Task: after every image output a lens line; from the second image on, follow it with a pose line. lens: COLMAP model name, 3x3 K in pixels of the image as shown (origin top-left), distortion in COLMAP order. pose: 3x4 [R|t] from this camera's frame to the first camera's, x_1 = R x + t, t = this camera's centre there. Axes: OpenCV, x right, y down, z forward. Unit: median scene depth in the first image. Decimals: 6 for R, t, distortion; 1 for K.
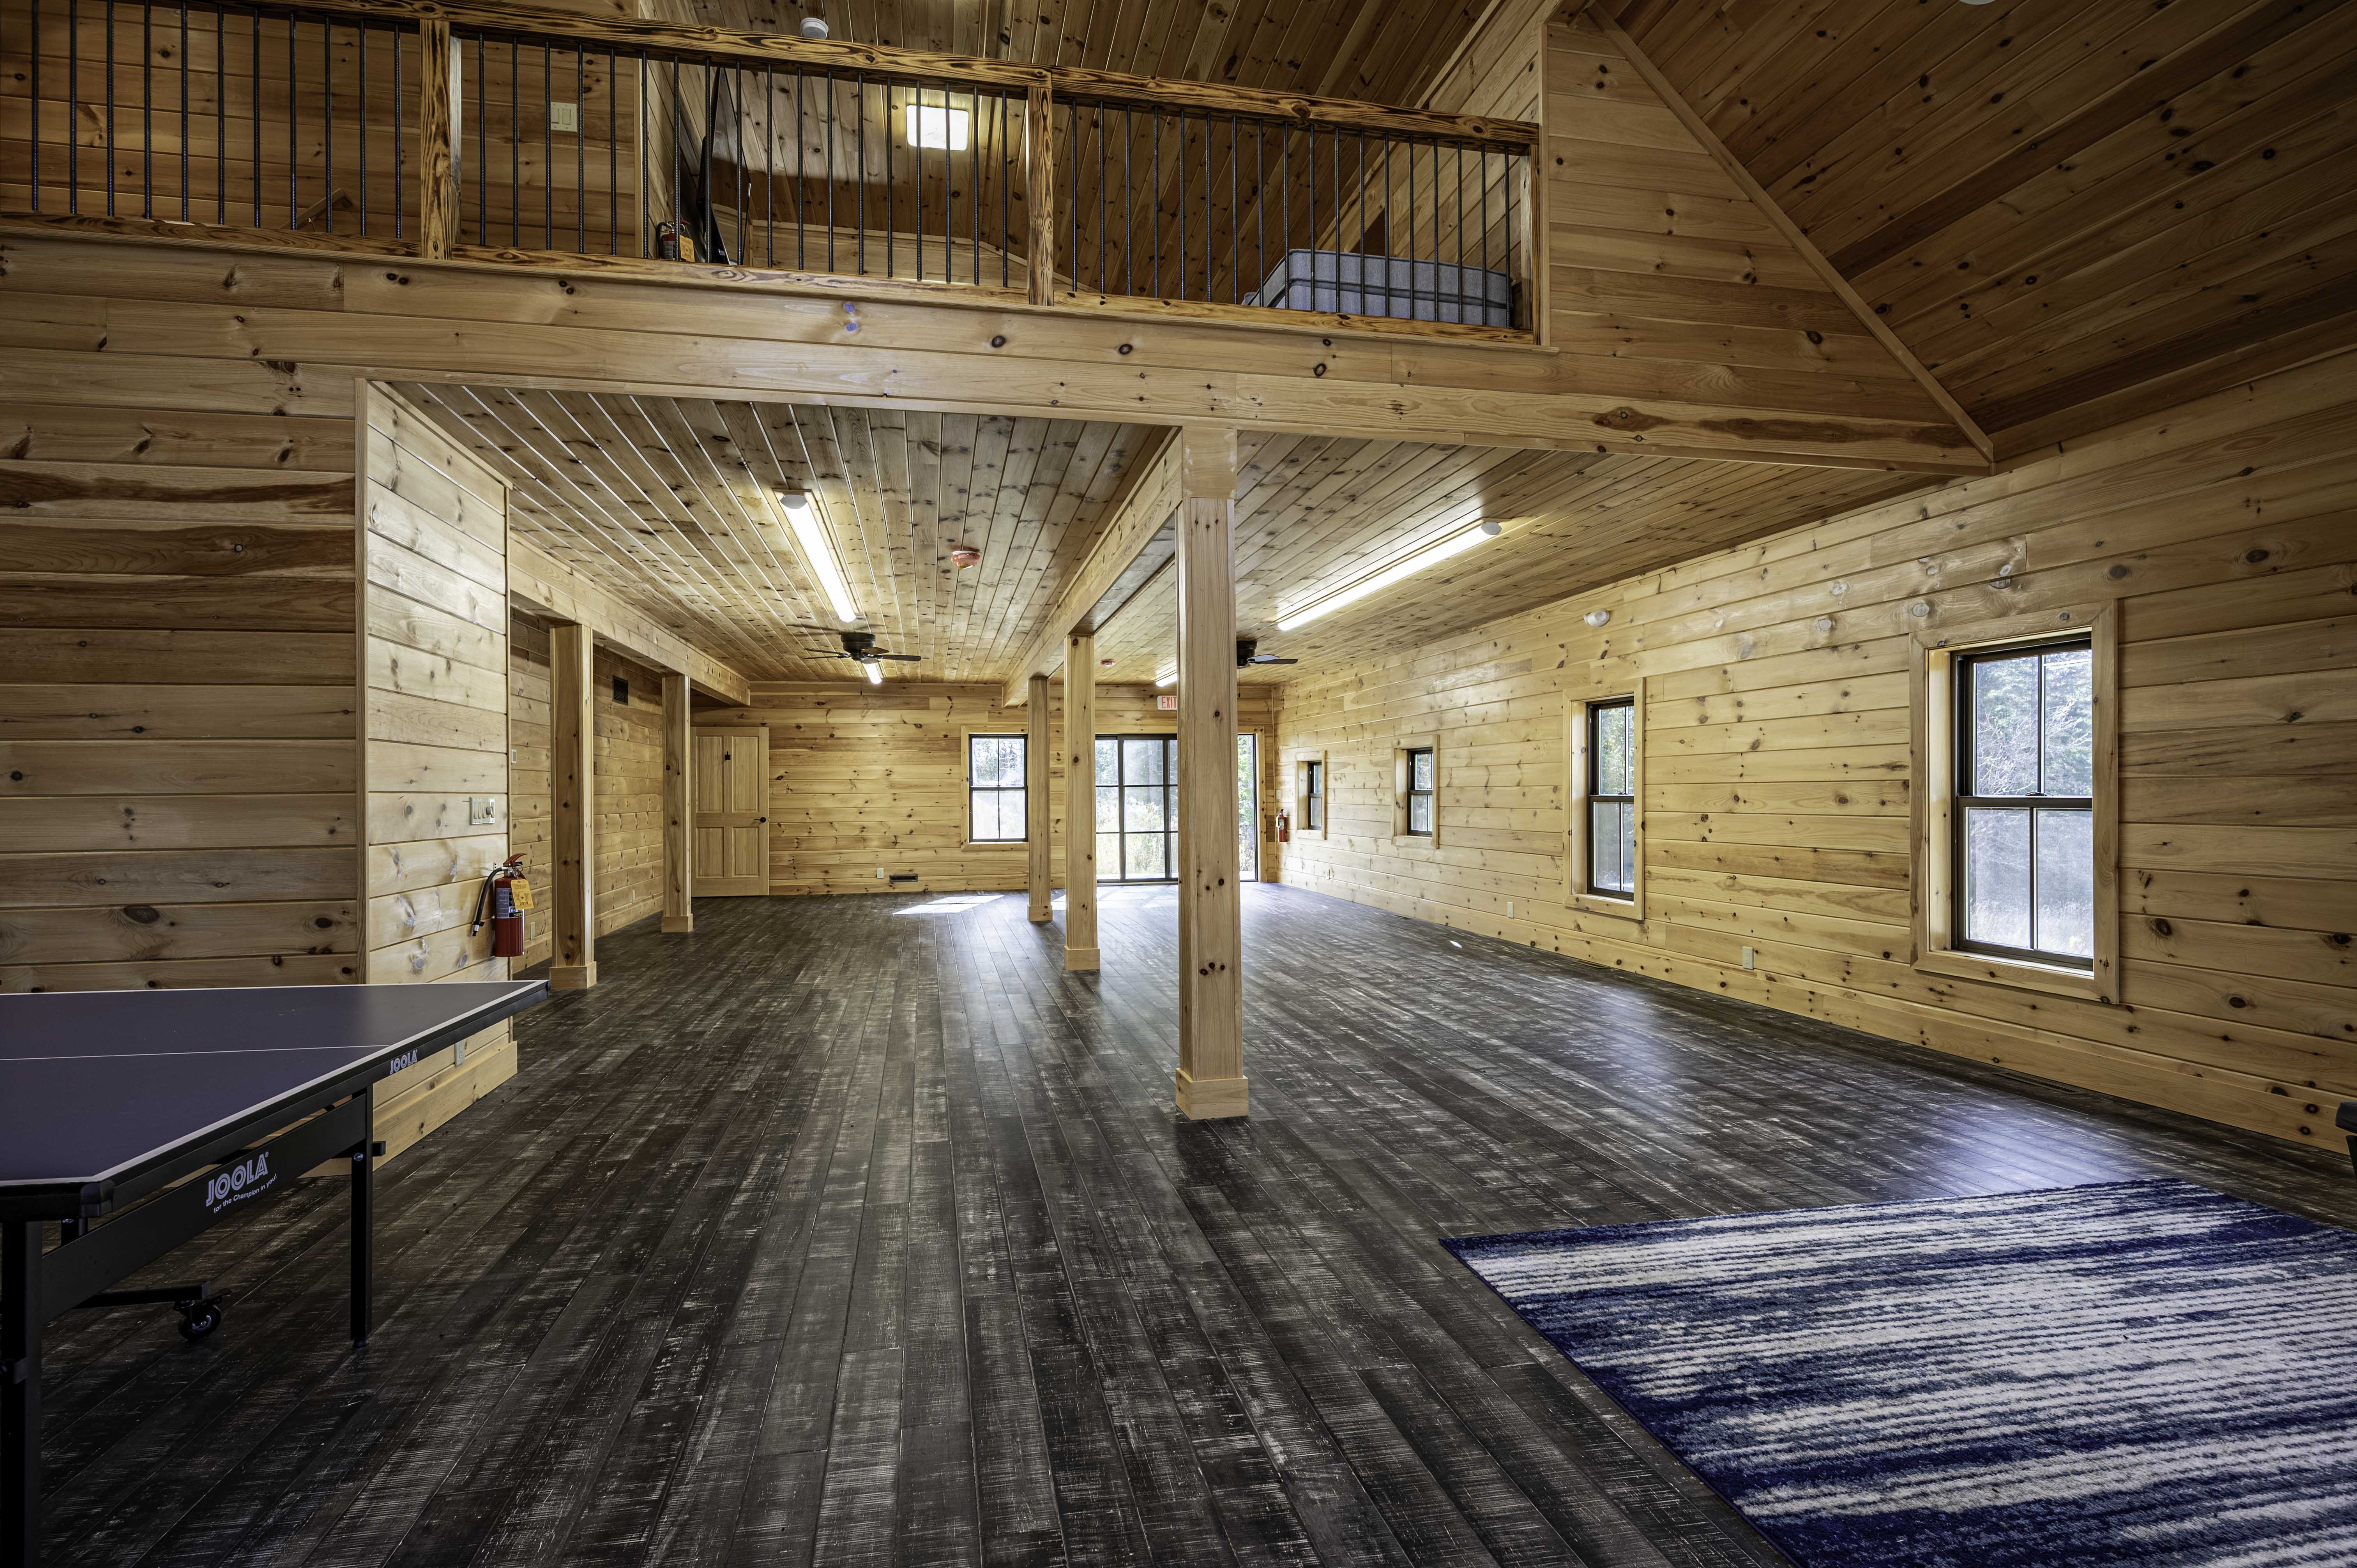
lens RADIAL K [[1141.3, 0, 1169.0], [0, 1141.3, 785.5], [0, 0, 1]] dist [0.001341, 0.000607]
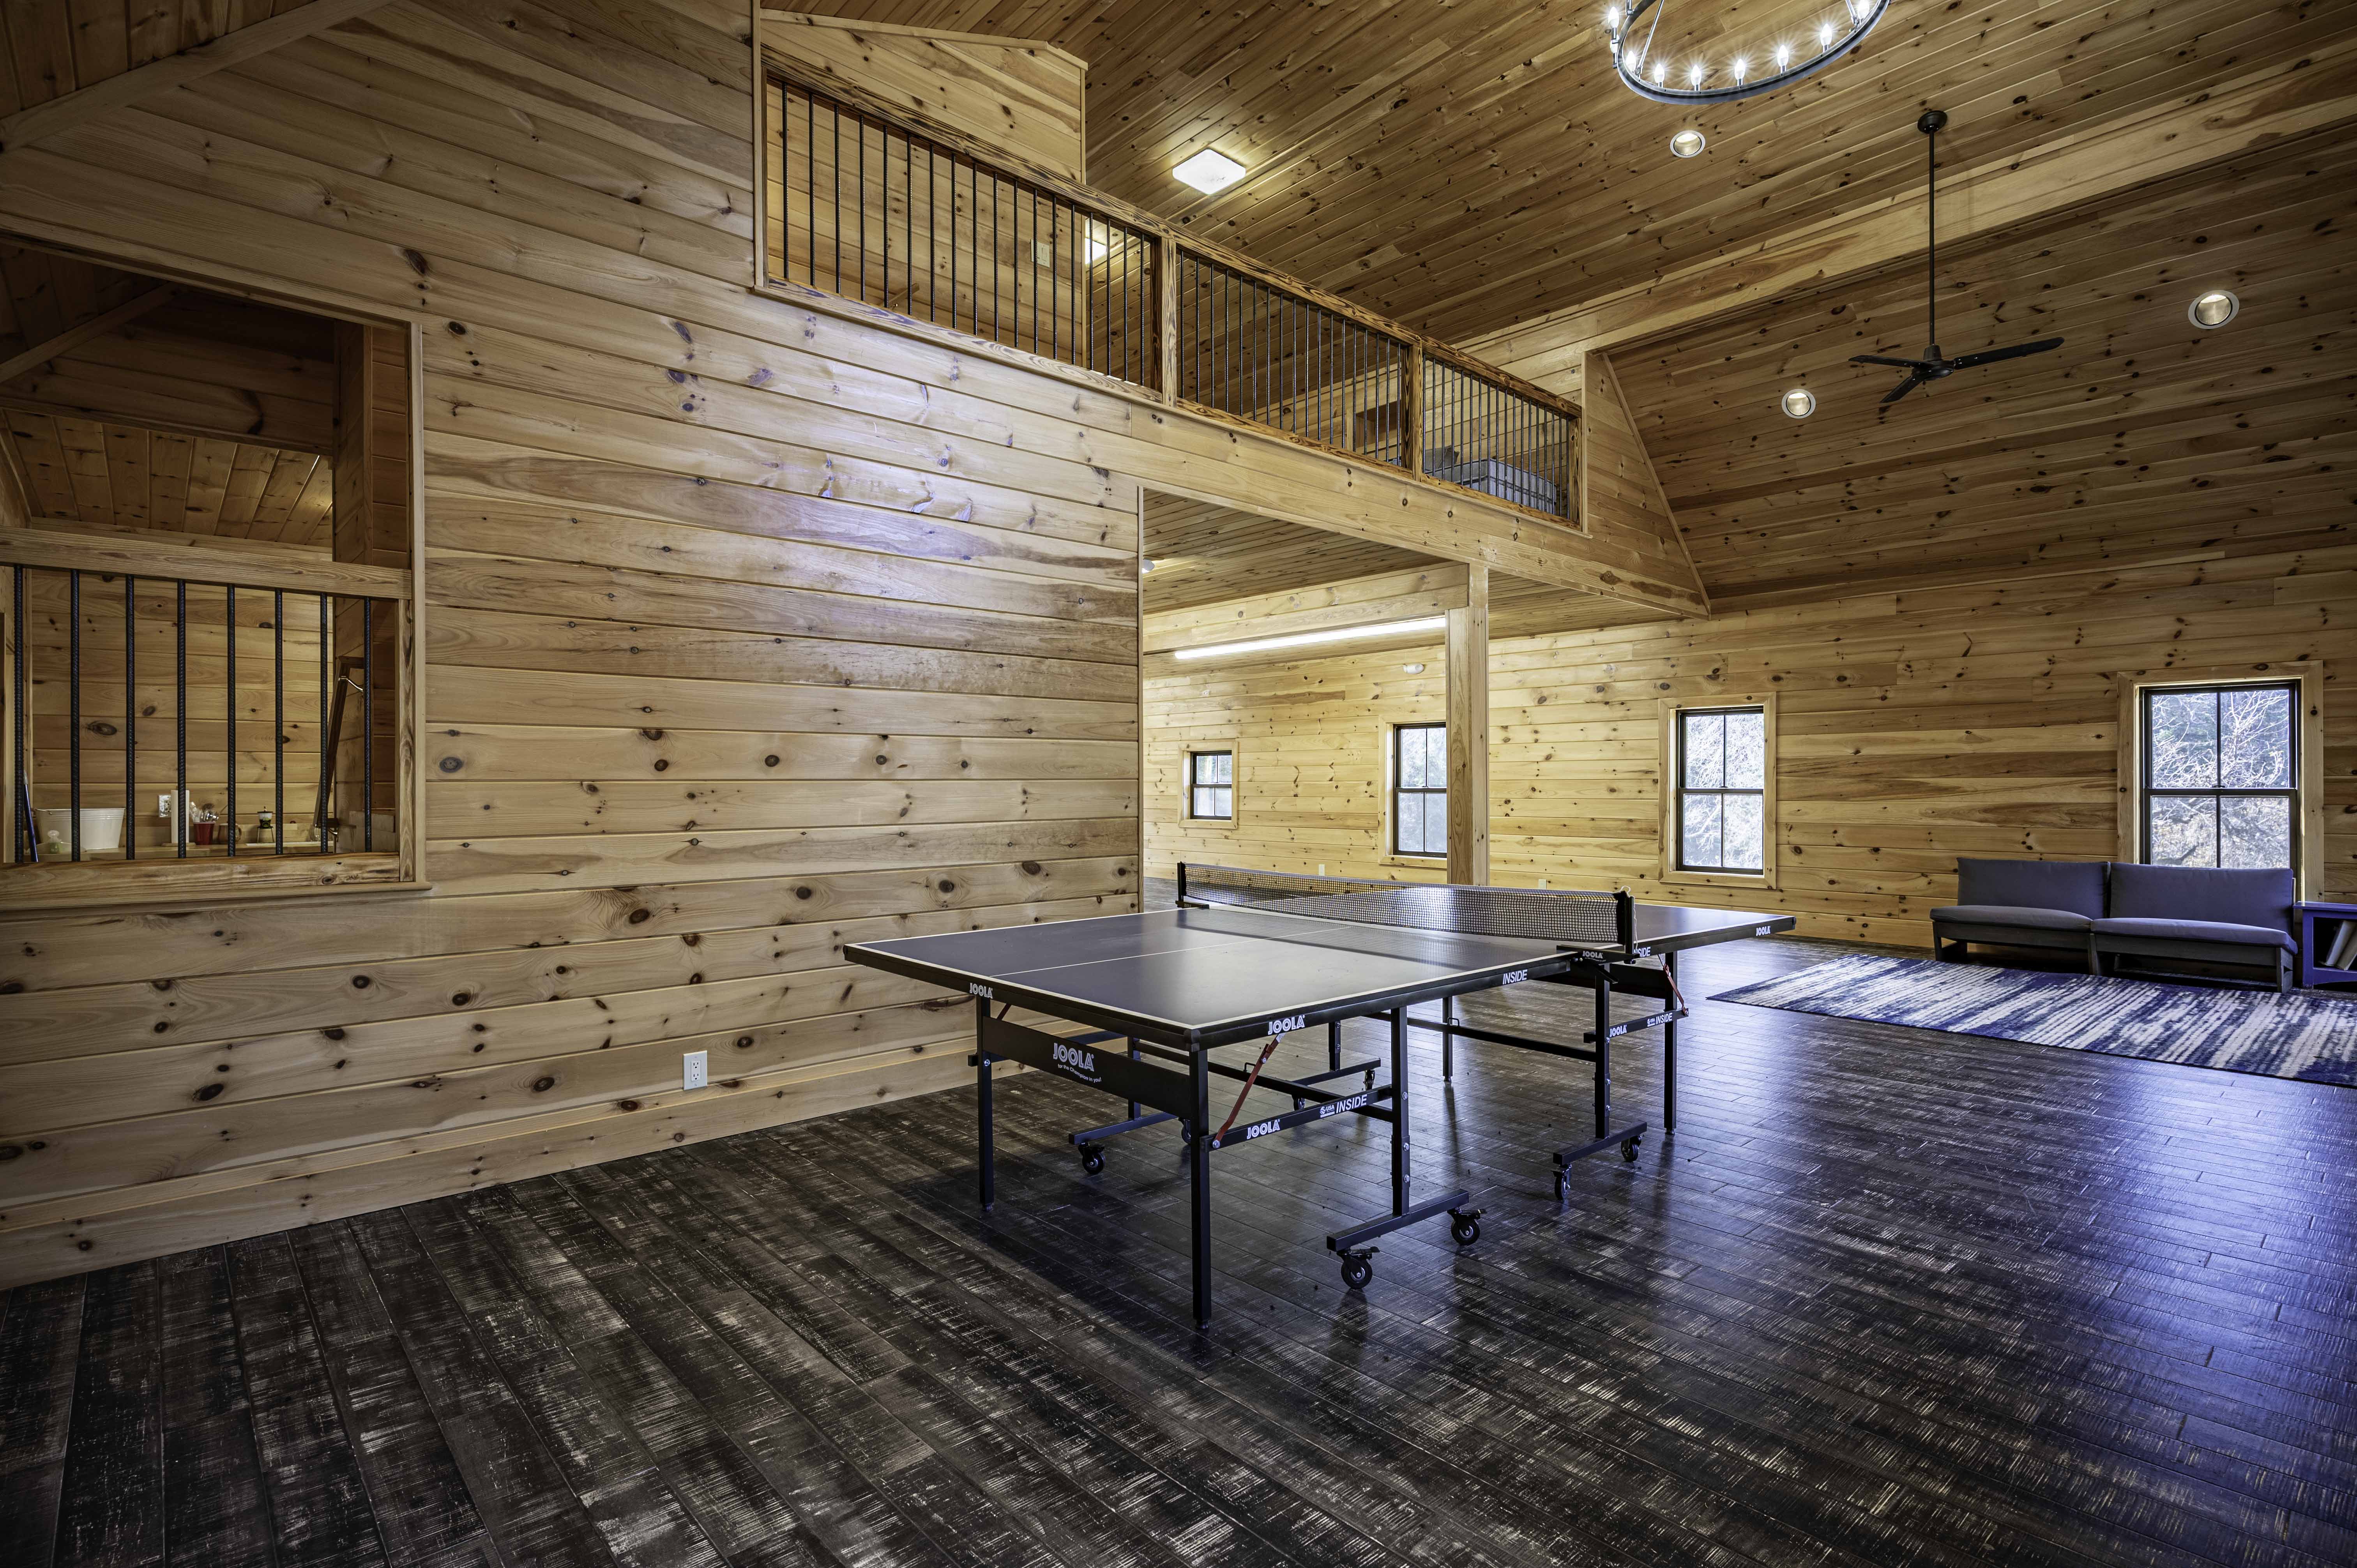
lens RADIAL K [[1141.3, 0, 1176.4], [0, 1141.3, 782.5], [0, 0, 1]] dist [0.001341, 0.000607]
pose [[0.853858, 0.006507, 0.520465, -1.361394], [-0.007580, 0.999971, -0.000067, 0.009618], [-0.520450, -0.003888, 0.853883, -0.224563]]
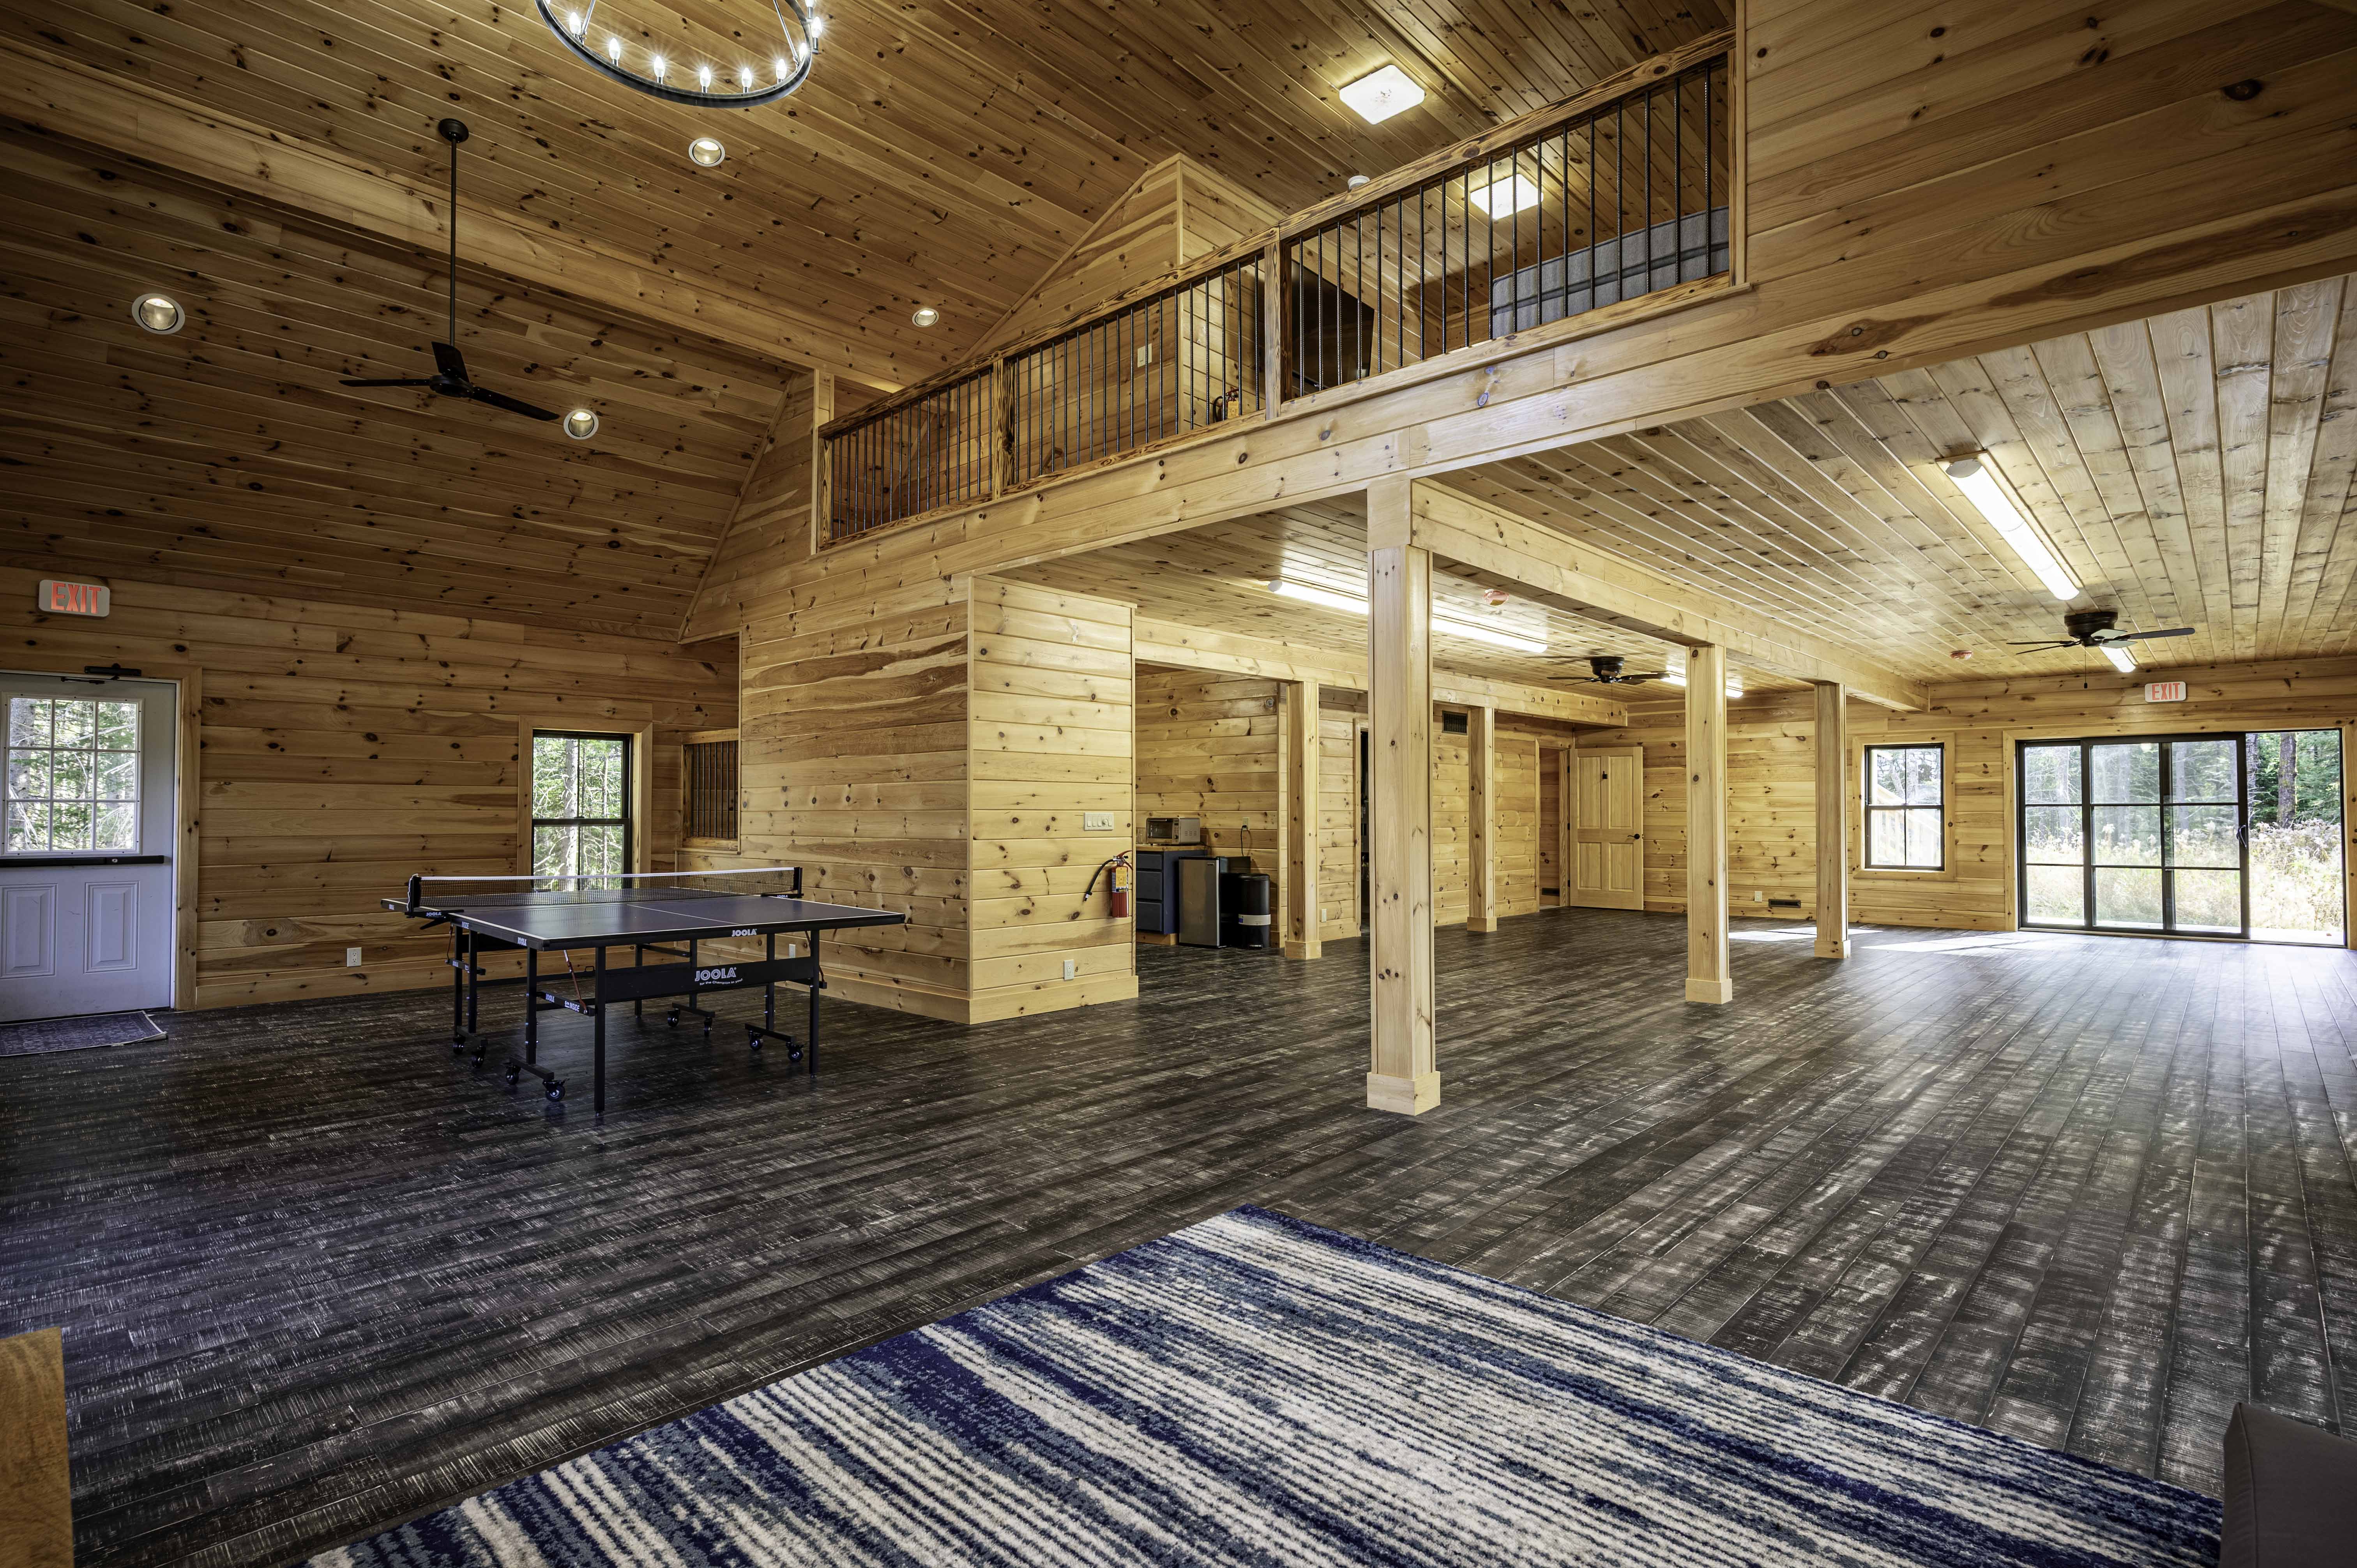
lens RADIAL K [[1141.3, 0, 1169.2], [0, 1141.3, 794.2], [0, 0, 1]] dist [0.001341, 0.000607]
pose [[0.588059, -0.004439, -0.808806, 0.904946], [-0.000625, 0.999982, -0.005943, -0.007535], [0.808818, 0.004000, 0.588046, 0.205358]]
